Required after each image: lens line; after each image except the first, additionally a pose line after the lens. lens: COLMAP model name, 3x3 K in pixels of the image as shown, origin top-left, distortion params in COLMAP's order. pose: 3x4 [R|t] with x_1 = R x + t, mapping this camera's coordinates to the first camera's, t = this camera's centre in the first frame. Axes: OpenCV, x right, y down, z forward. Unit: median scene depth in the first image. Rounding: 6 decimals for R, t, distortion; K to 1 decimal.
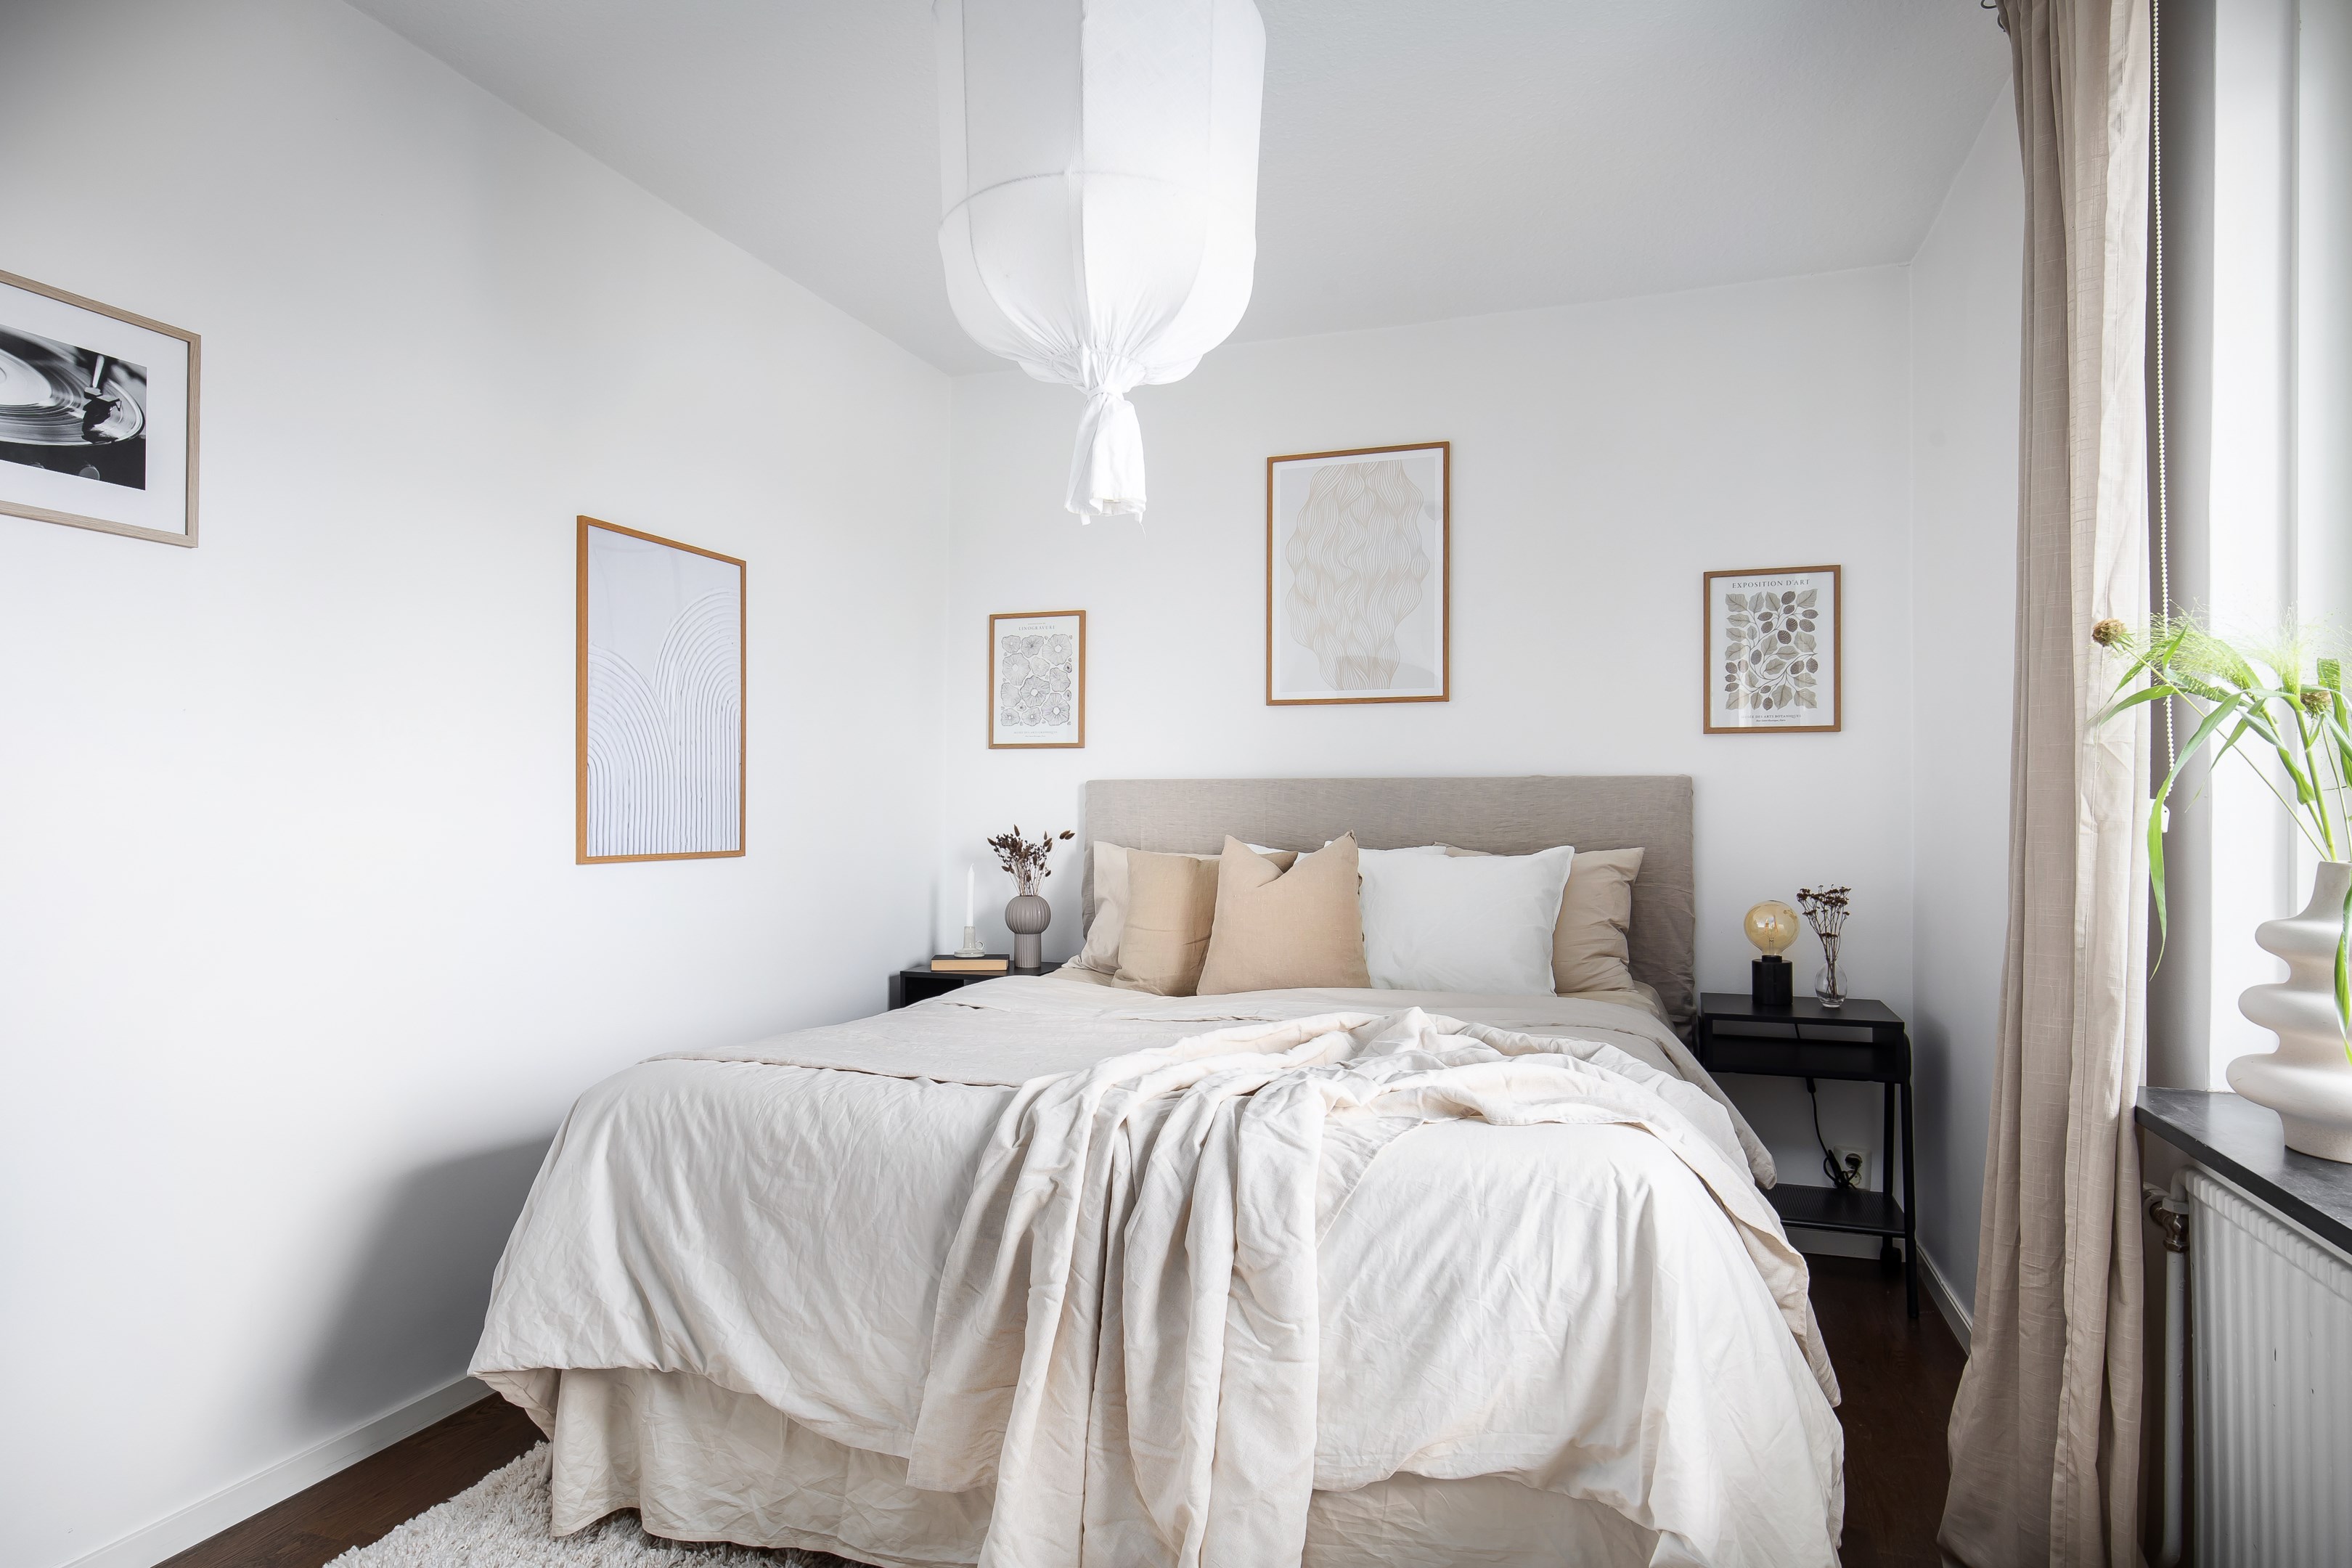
lens RADIAL K [[1313.2, 0, 1172.9], [0, 1313.2, 792.3], [0, 0, 1]] dist [0.010549, -0.001632]
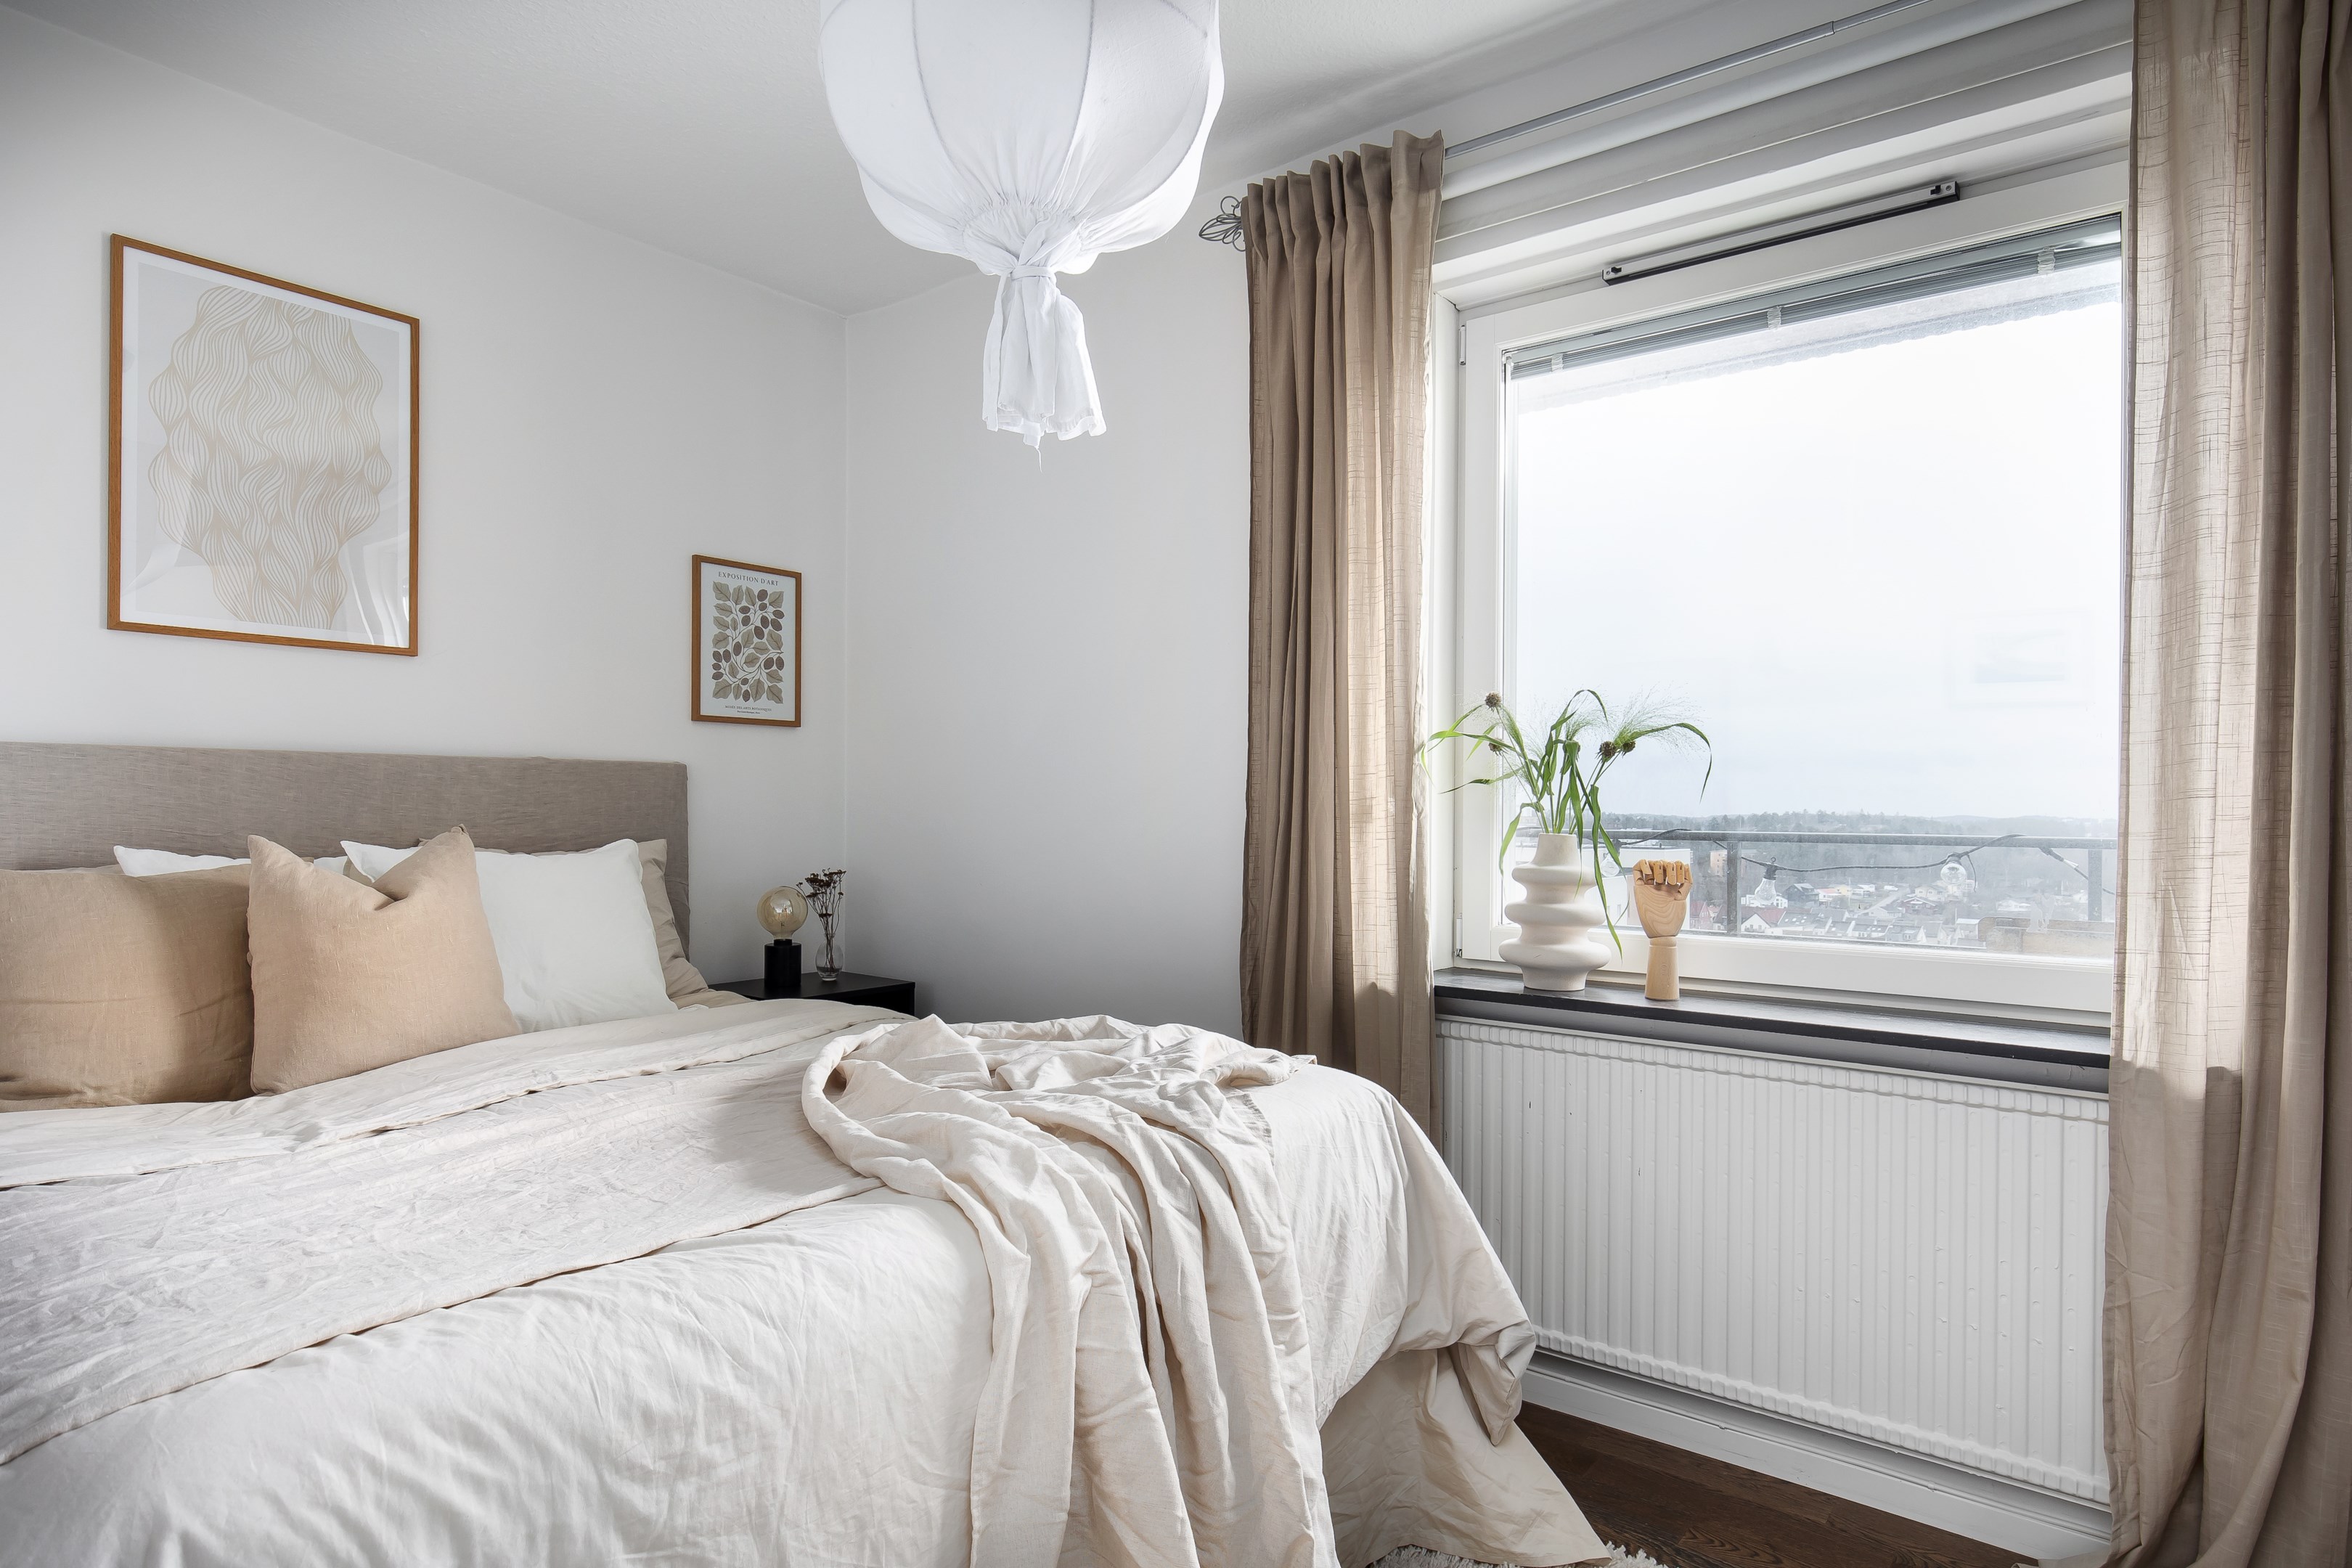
lens RADIAL K [[1313.2, 0, 1178.6], [0, 1313.2, 800.5], [0, 0, 1]] dist [0.010549, -0.001632]
pose [[0.323941, 0.003321, 0.946071, -0.409722], [-0.019091, 0.999813, 0.003027, 0.004809], [-0.945885, -0.019042, 0.323944, 0.350973]]
